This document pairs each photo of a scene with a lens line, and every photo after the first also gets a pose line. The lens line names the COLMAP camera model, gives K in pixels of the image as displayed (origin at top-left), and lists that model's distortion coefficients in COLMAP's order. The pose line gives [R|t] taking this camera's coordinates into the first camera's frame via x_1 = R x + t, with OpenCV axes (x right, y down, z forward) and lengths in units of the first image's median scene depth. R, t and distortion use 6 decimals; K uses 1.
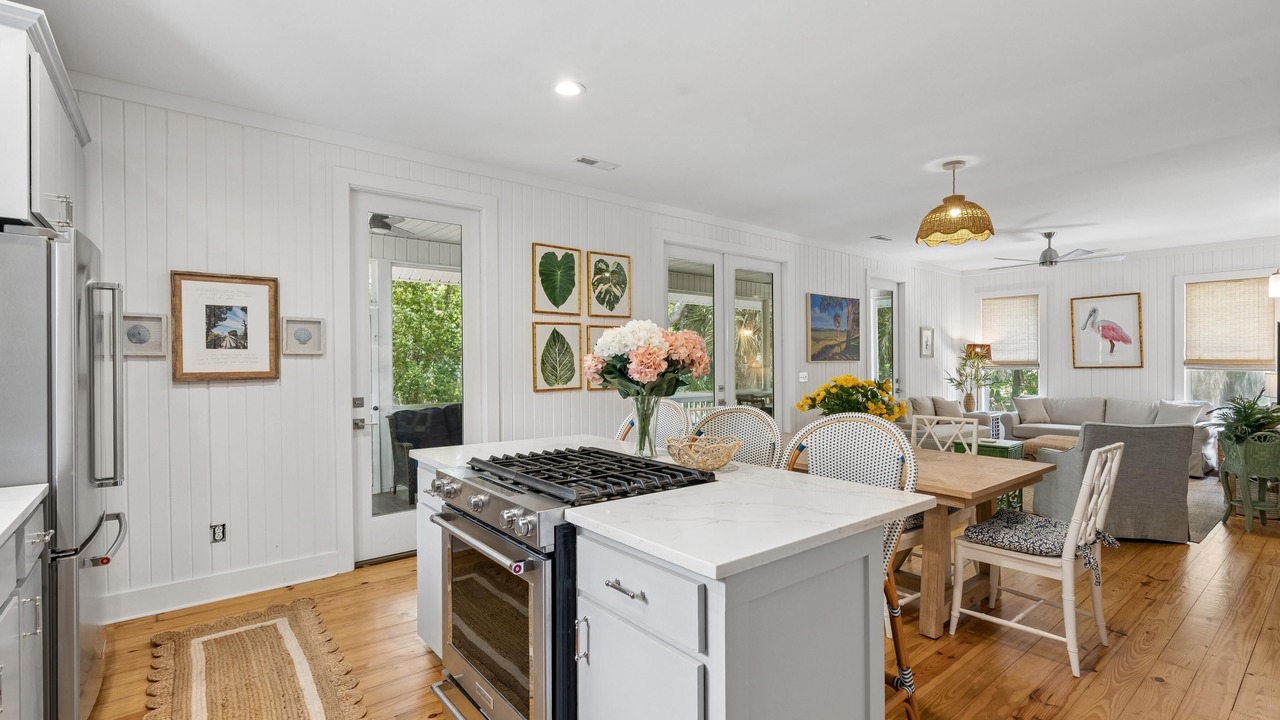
lens RADIAL K [[584.6, 0, 635.6], [0, 584.6, 351.2], [0, 0, 1]] dist [-0.001422, 0.000282]
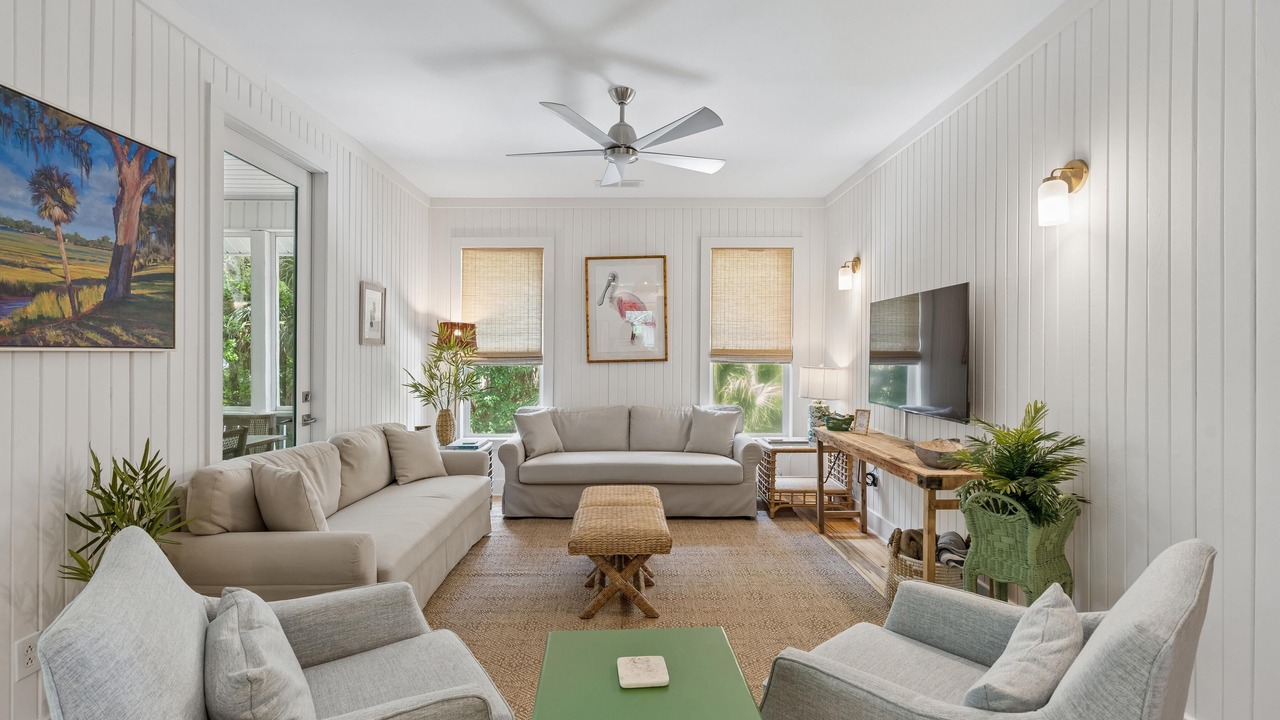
lens RADIAL K [[584.6, 0, 635.6], [0, 584.6, 351.2], [0, 0, 1]] dist [-0.001422, 0.000282]
pose [[0.620588, 0.002166, 0.784134, 0.546393], [-0.011627, 0.999912, 0.006440, 0.023471], [-0.784050, -0.013114, 0.620559, 1.138923]]
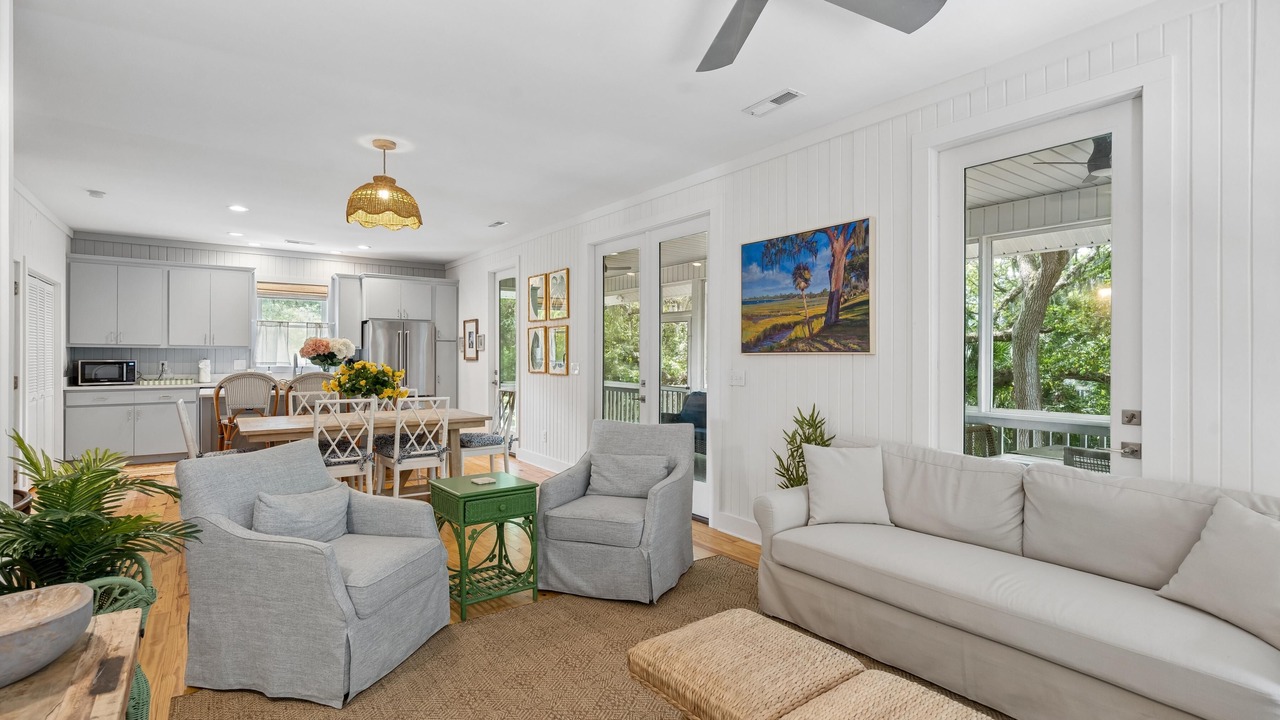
lens RADIAL K [[588.5, 0, 646.4], [0, 588.5, 361.2], [0, 0, 1]] dist [0.000851, 0.000527]
pose [[-0.040043, 0.010668, -0.999141, 1.612986], [0.011306, 0.999884, 0.010222, 0.030969], [0.999134, -0.010886, -0.040159, 1.596634]]
